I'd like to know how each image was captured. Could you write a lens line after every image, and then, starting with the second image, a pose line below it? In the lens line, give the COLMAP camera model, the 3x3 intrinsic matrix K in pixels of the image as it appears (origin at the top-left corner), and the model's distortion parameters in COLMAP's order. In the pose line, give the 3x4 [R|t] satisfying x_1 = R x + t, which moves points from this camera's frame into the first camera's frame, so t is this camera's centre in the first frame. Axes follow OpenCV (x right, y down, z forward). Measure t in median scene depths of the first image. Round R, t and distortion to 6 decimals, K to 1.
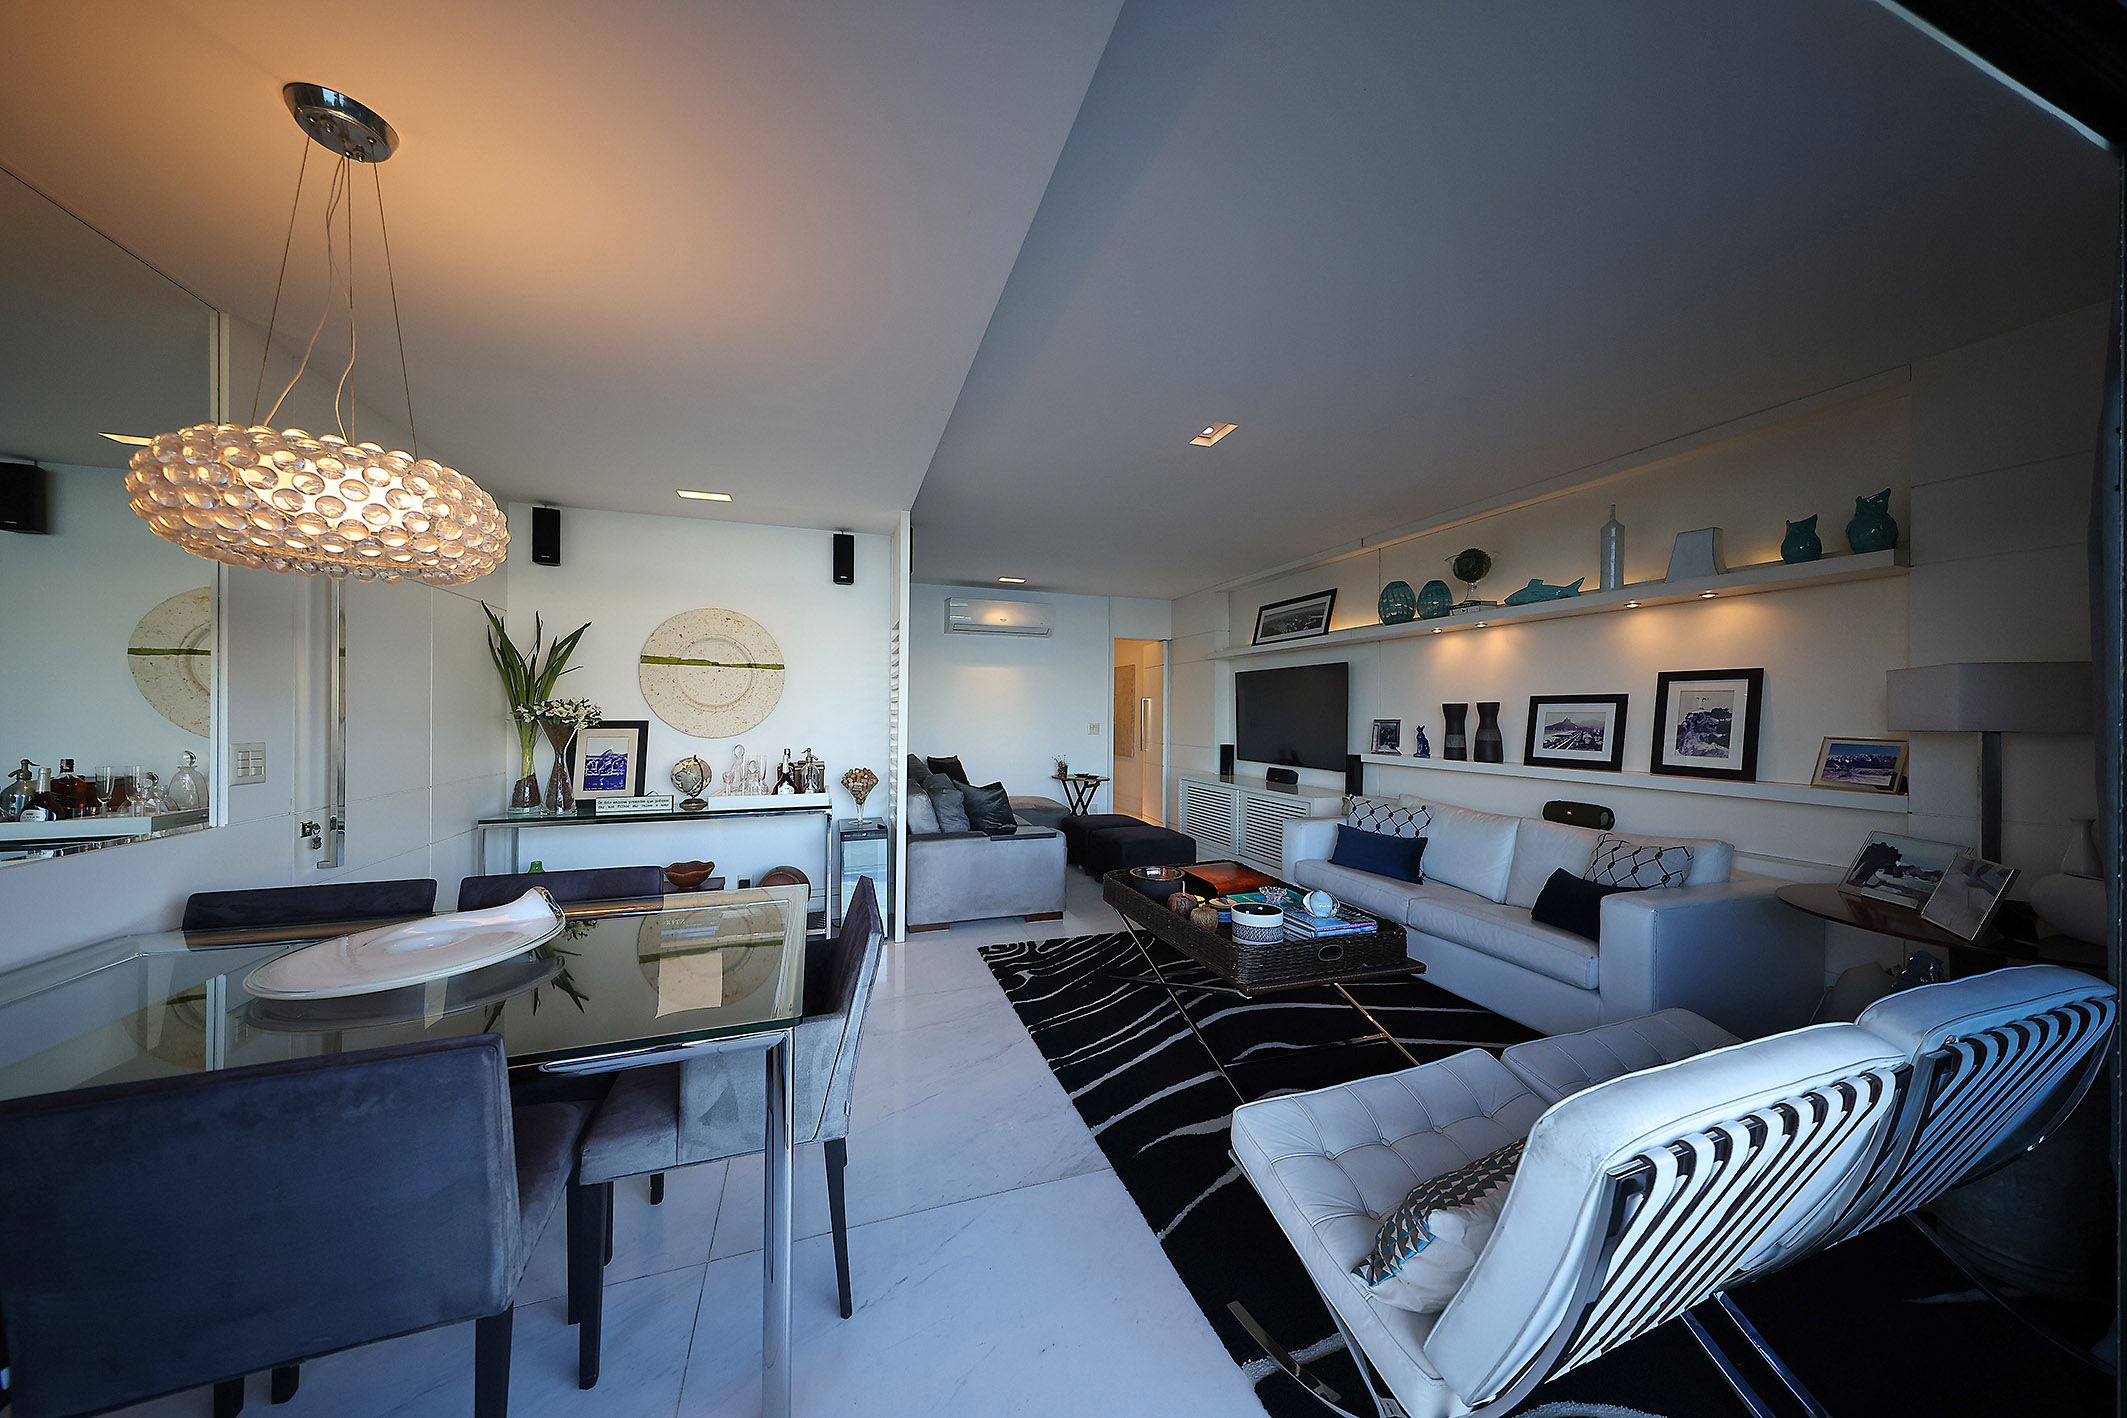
lens RADIAL K [[692.9, 0, 1061.1], [0, 692.9, 714.5], [0, 0, 1]] dist [0.005242, -0.000335]
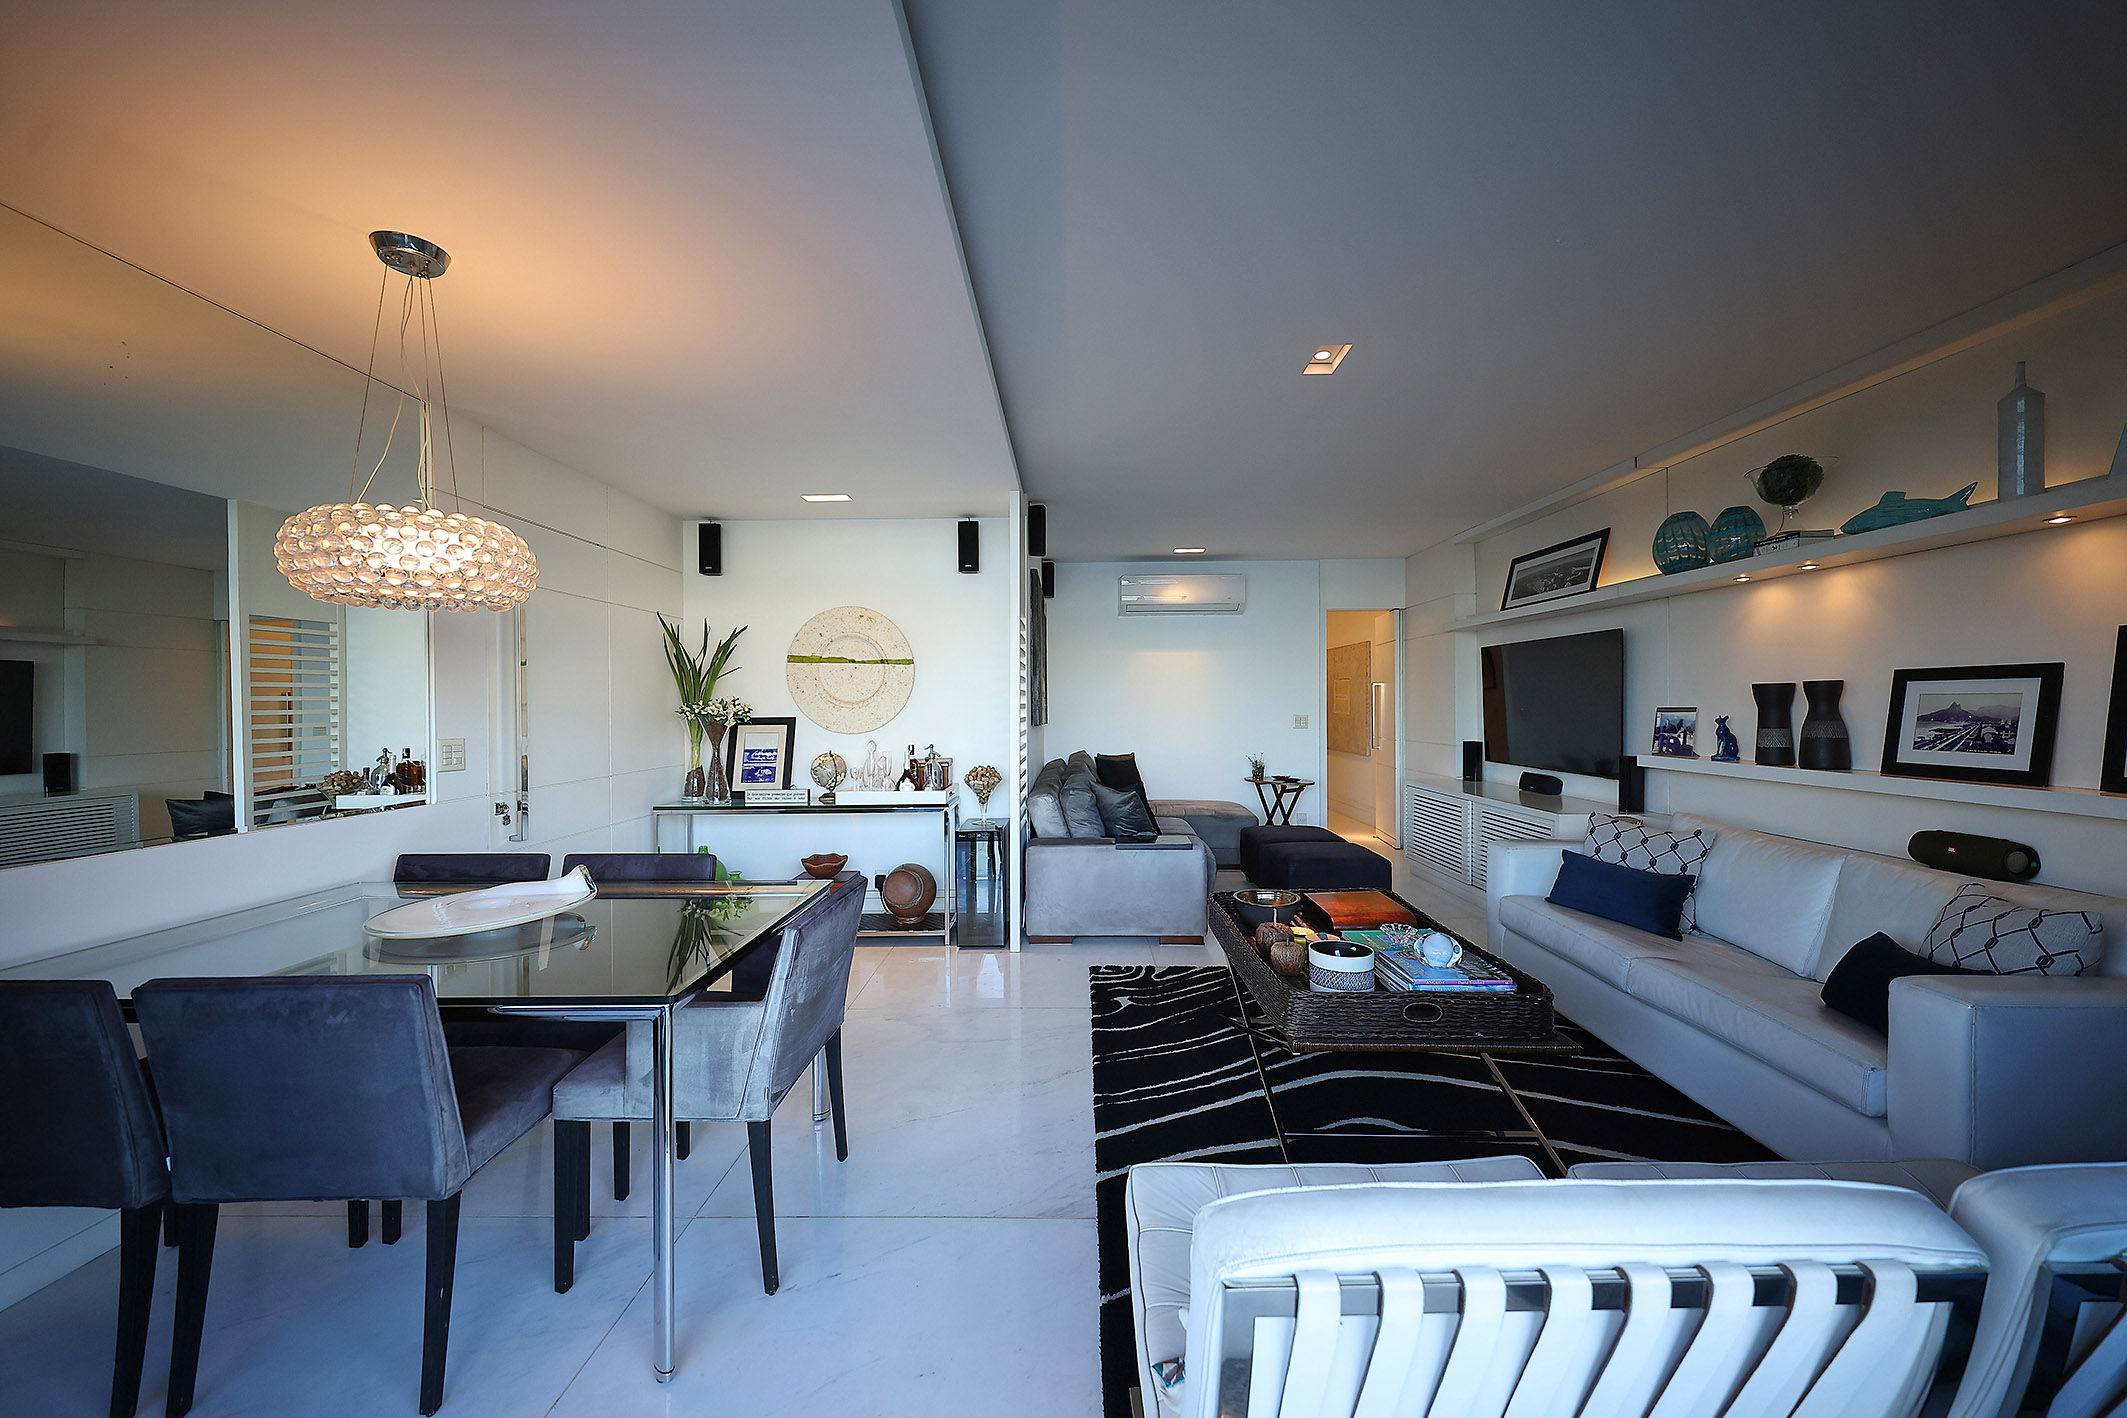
lens RADIAL K [[794.5, 0, 1054.9], [0, 794.5, 708.5], [0, 0, 1]] dist [0.001200, 0.000446]
pose [[0.936540, -0.011783, -0.350362, 0.201216], [0.013410, 0.999908, 0.002218, -0.002192], [0.350303, -0.006776, 0.936612, 0.016370]]
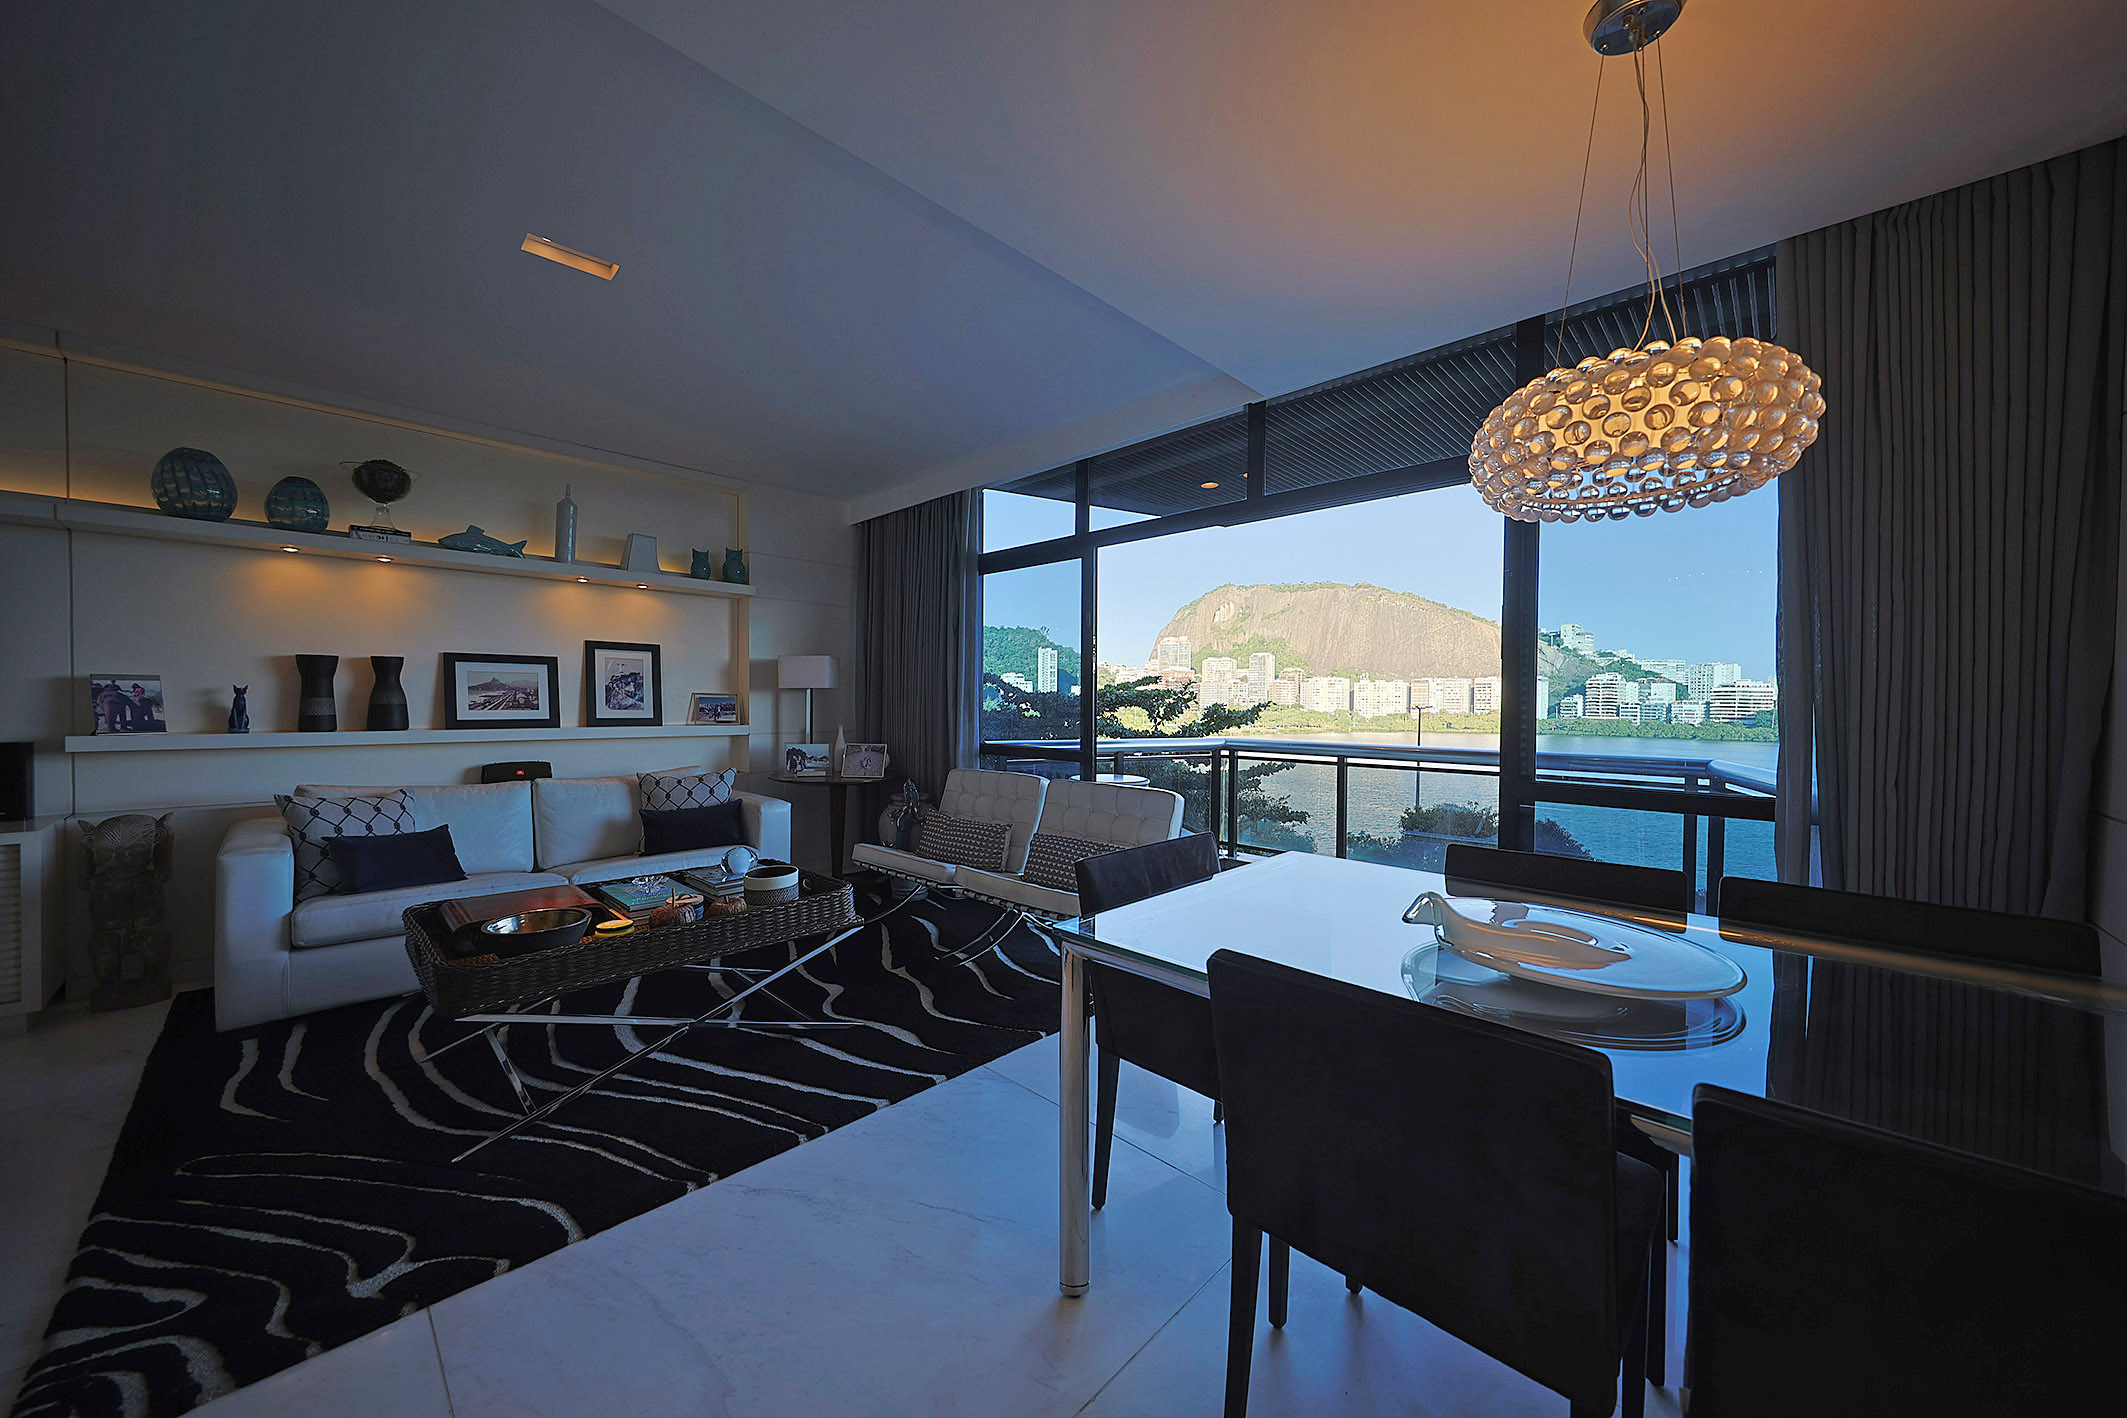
lens RADIAL K [[740.9, 0, 1064.4], [0, 740.9, 713.6], [0, 0, 1]] dist [-0.004627, 0.000066]
pose [[-0.456208, -0.026433, 0.889481, -0.548894], [-0.011607, 0.999650, 0.023753, 0.021029], [-0.889798, 0.000512, -0.456355, 0.745150]]
